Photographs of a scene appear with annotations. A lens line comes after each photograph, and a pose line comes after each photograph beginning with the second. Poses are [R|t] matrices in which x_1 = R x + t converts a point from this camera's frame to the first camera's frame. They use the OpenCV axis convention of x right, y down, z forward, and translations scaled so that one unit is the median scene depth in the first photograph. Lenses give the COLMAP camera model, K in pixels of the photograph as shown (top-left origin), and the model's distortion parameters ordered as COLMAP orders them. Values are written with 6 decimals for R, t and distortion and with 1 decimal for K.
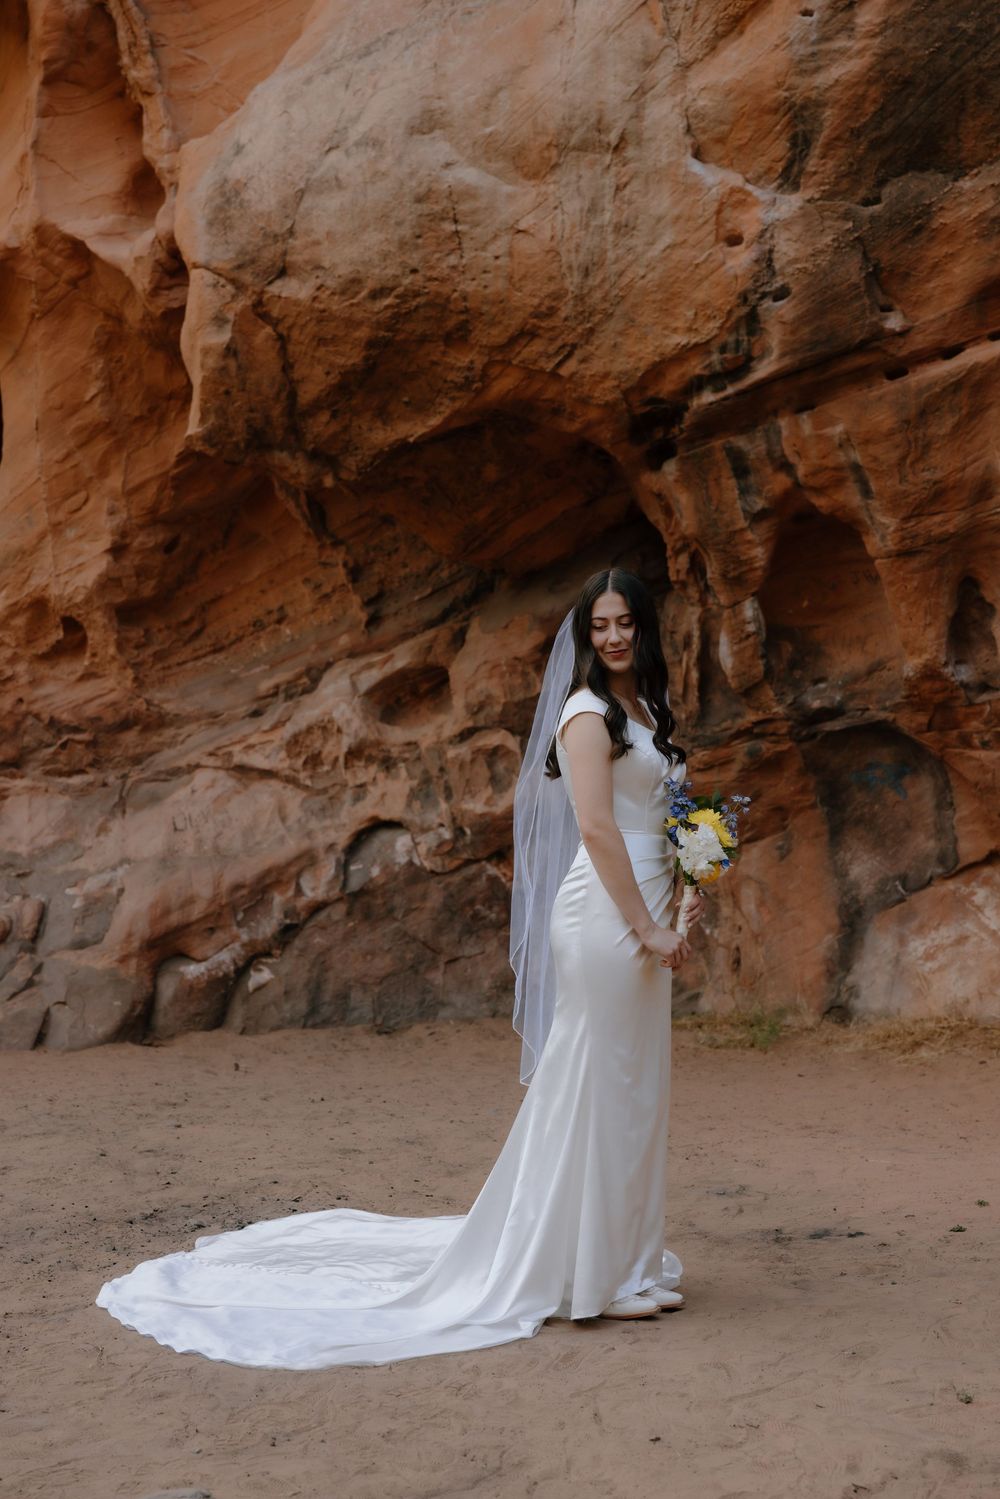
lens RADIAL K [[2655.1, 0, 500.0], [0, 2655.1, 749.5], [0, 0, 1]] dist [0.005628, 0.061400]
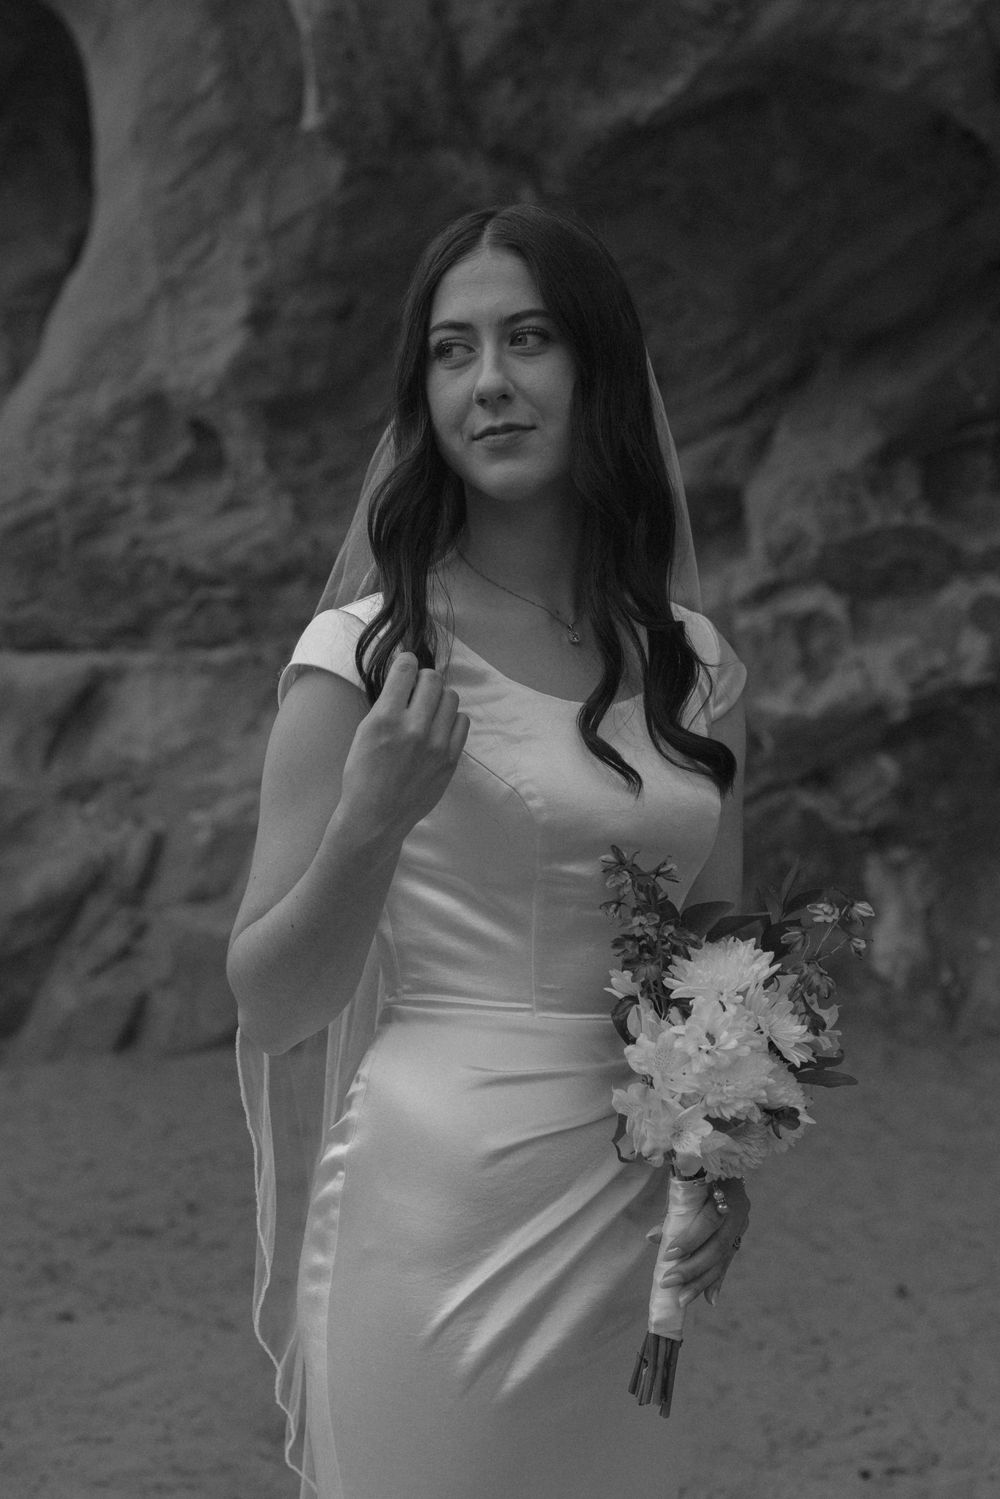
lens RADIAL K [[2619.4, 0, 420.5], [0, 2619.4, 750.0], [0, 0, 1]] dist [0.000936, -0.013441]
pose [[0.969770, 0.016595, -0.243458, 0.066181], [0.000628, 0.997512, 0.070498, -0.013348], [0.244022, -0.068520, 0.967346, 0.383693]]
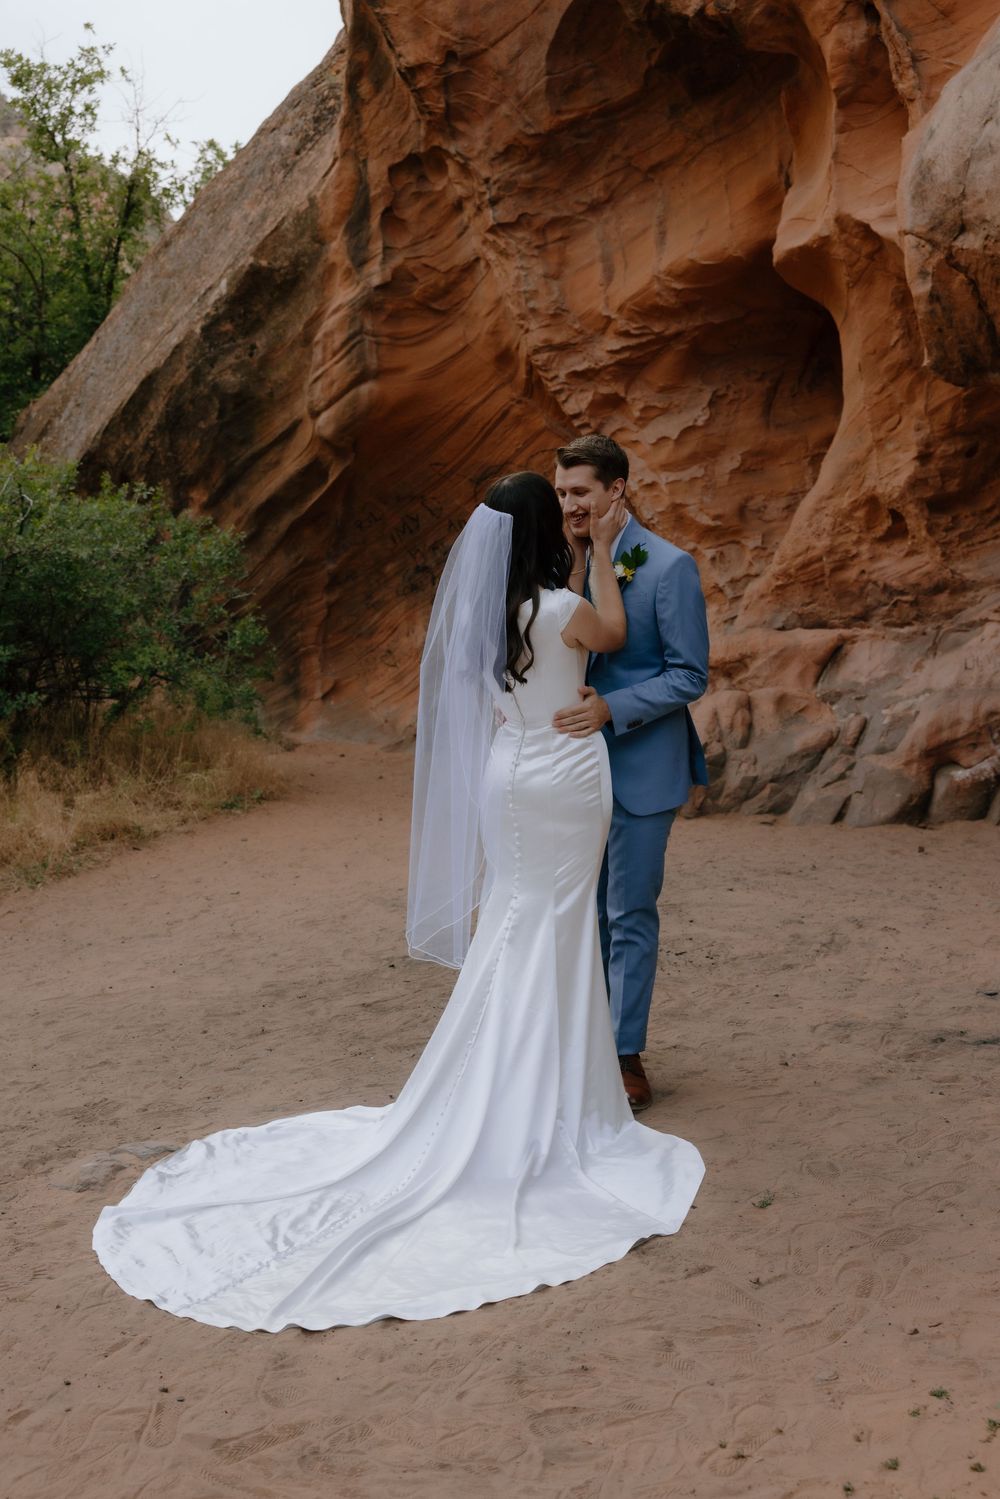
lens RADIAL K [[1735.0, 0, 452.5], [0, 1735.0, 790.7], [0, 0, 1]] dist [-0.030922, 0.078847]
pose [[0.767201, 0.066971, -0.637901, 0.260371], [0.003822, 0.994039, 0.108958, -0.004679], [0.641396, -0.086030, 0.762371, 0.185828]]
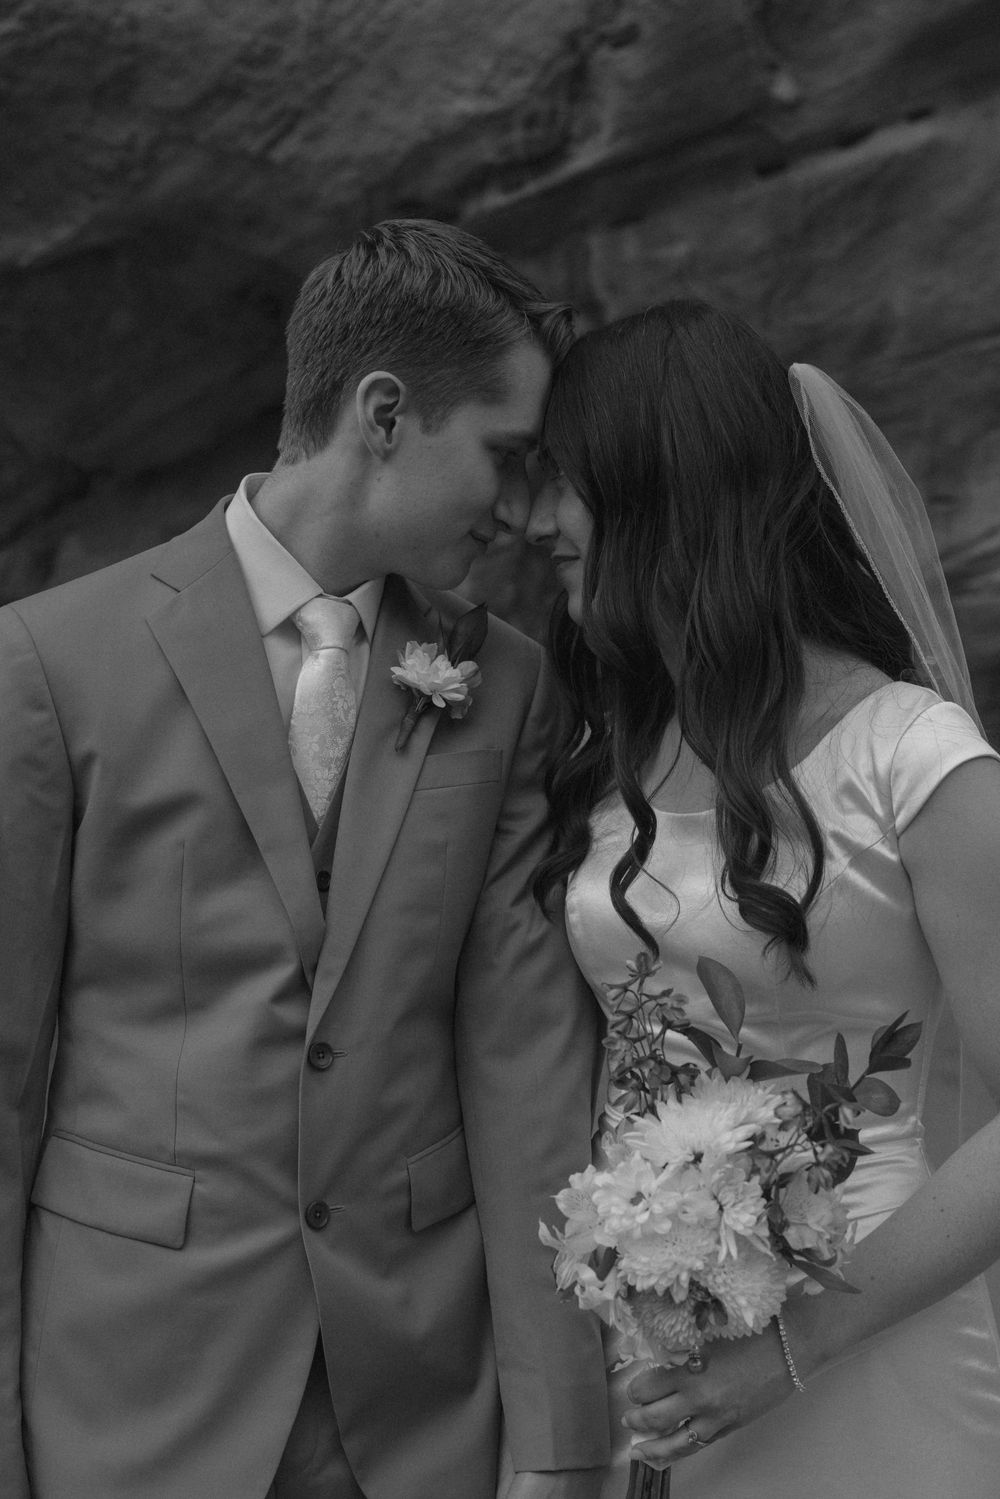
lens RADIAL K [[2023.1, 0, 500.0], [0, 2023.1, 749.5], [0, 0, 1]] dist [0.014757, 0.035932]
pose [[0.940717, -0.042702, 0.336493, -0.096286], [0.029478, 0.998583, 0.044314, -0.012101], [-0.337909, -0.031768, 0.940643, 0.463854]]
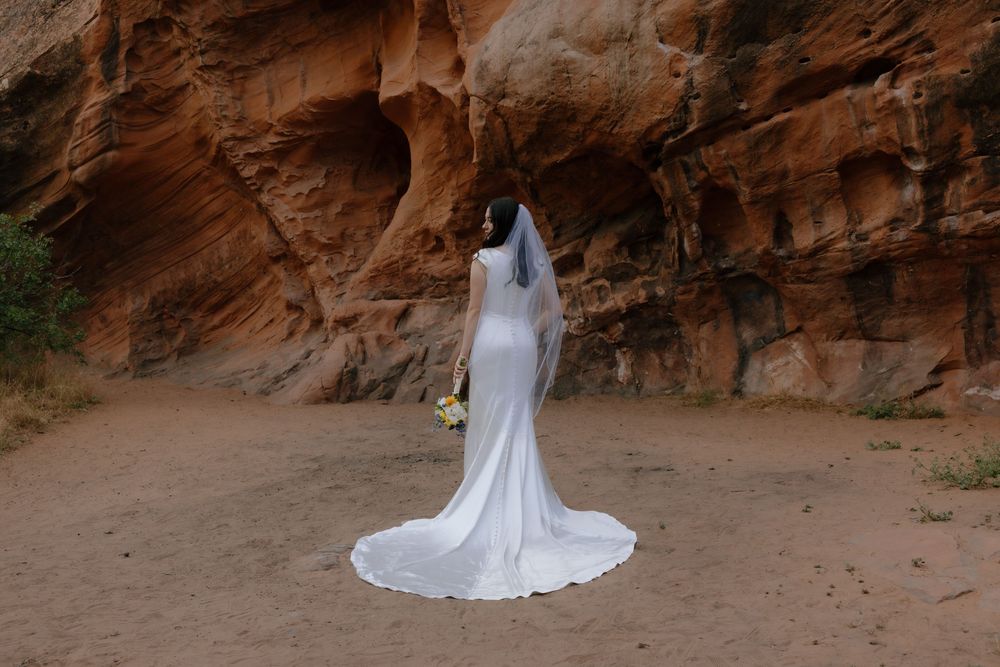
lens RADIAL K [[1064.1, 0, 500.0], [0, 1064.1, 333.5], [0, 0, 1]] dist [-0.018264, 0.055739]
pose [[0.980668, 0.004226, -0.195634, 0.108248], [0.001360, 0.999595, 0.028408, 0.016677], [0.195675, -0.028125, 0.980265, -0.000890]]
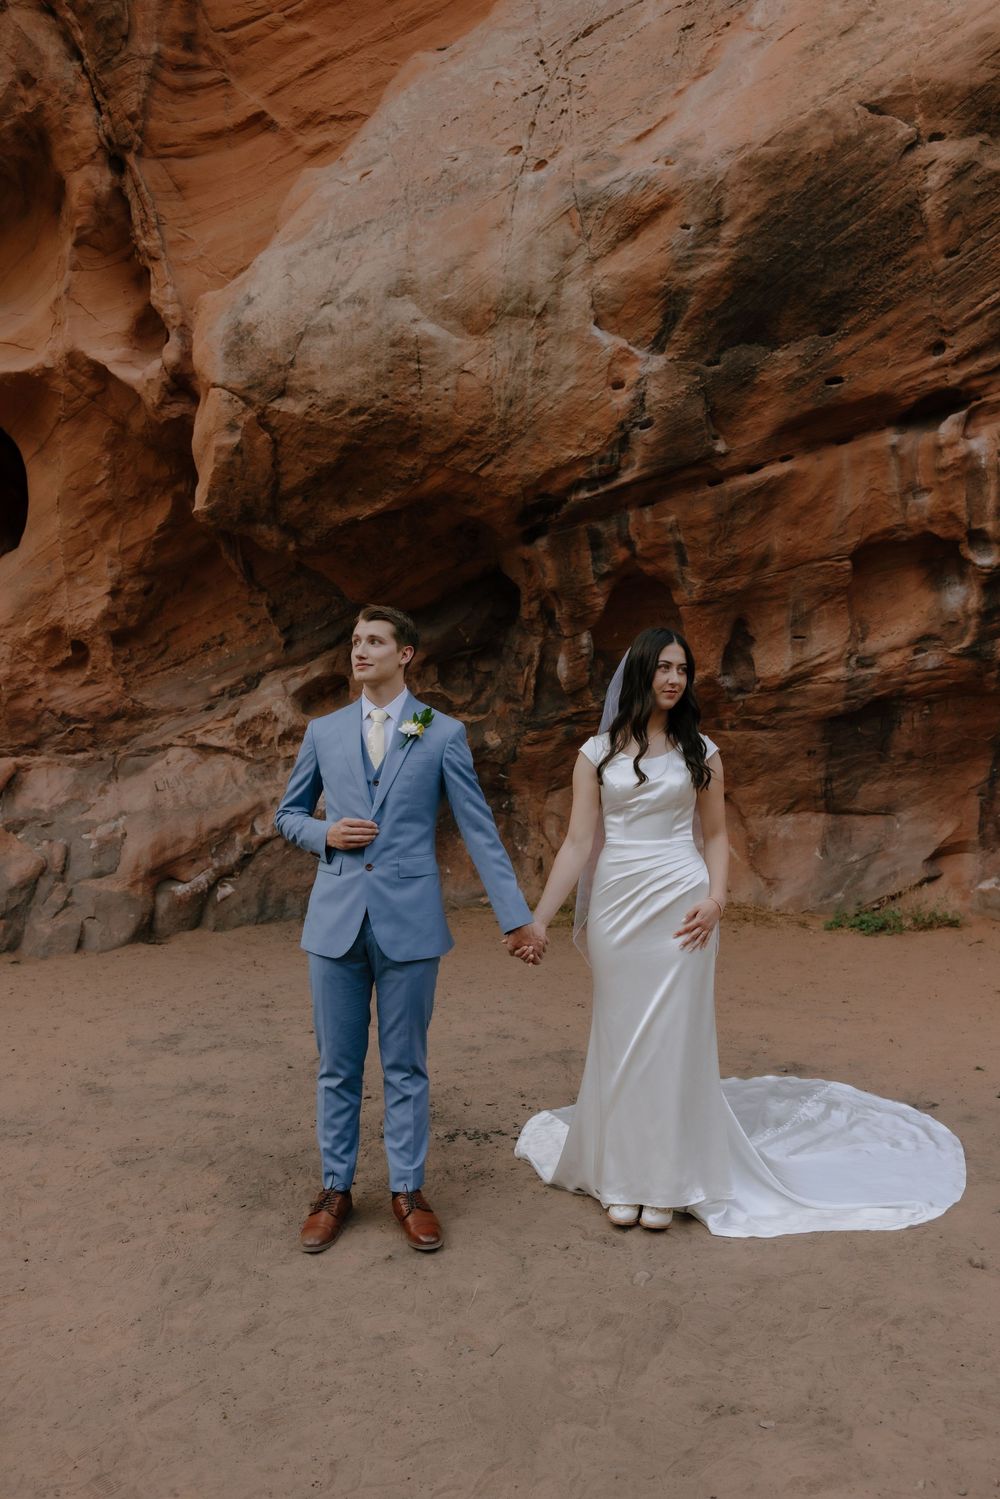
lens RADIAL K [[1435.9, 0, 498.4], [0, 1435.9, 784.6], [0, 0, 1]] dist [-0.002129, 0.010964]
pose [[0.958237, -0.024514, 0.284922, -0.182594], [0.008318, 0.998287, 0.057917, -0.017596], [-0.285853, -0.053129, 0.956799, 0.228993]]
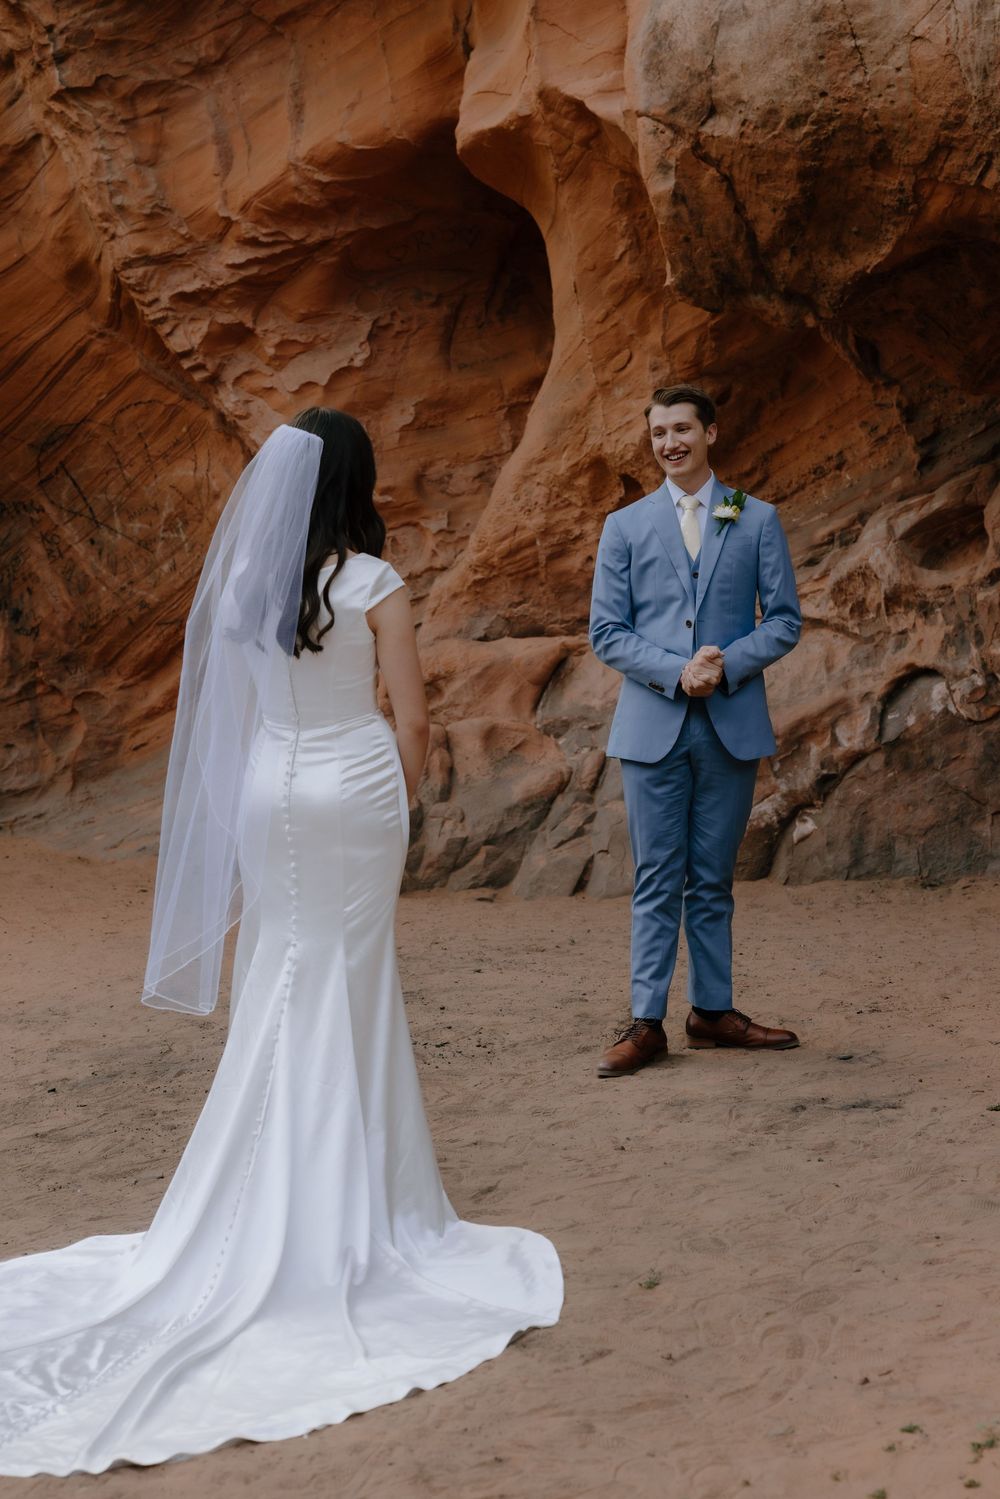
lens RADIAL K [[2591.5, 0, 508.4], [0, 2591.5, 769.4], [0, 0, 1]] dist [-0.006029, 0.103371]
pose [[0.895353, -0.003040, -0.445347, 0.262268], [0.031053, 0.997969, 0.055617, 0.006950], [0.444273, -0.063626, 0.893629, 0.091396]]
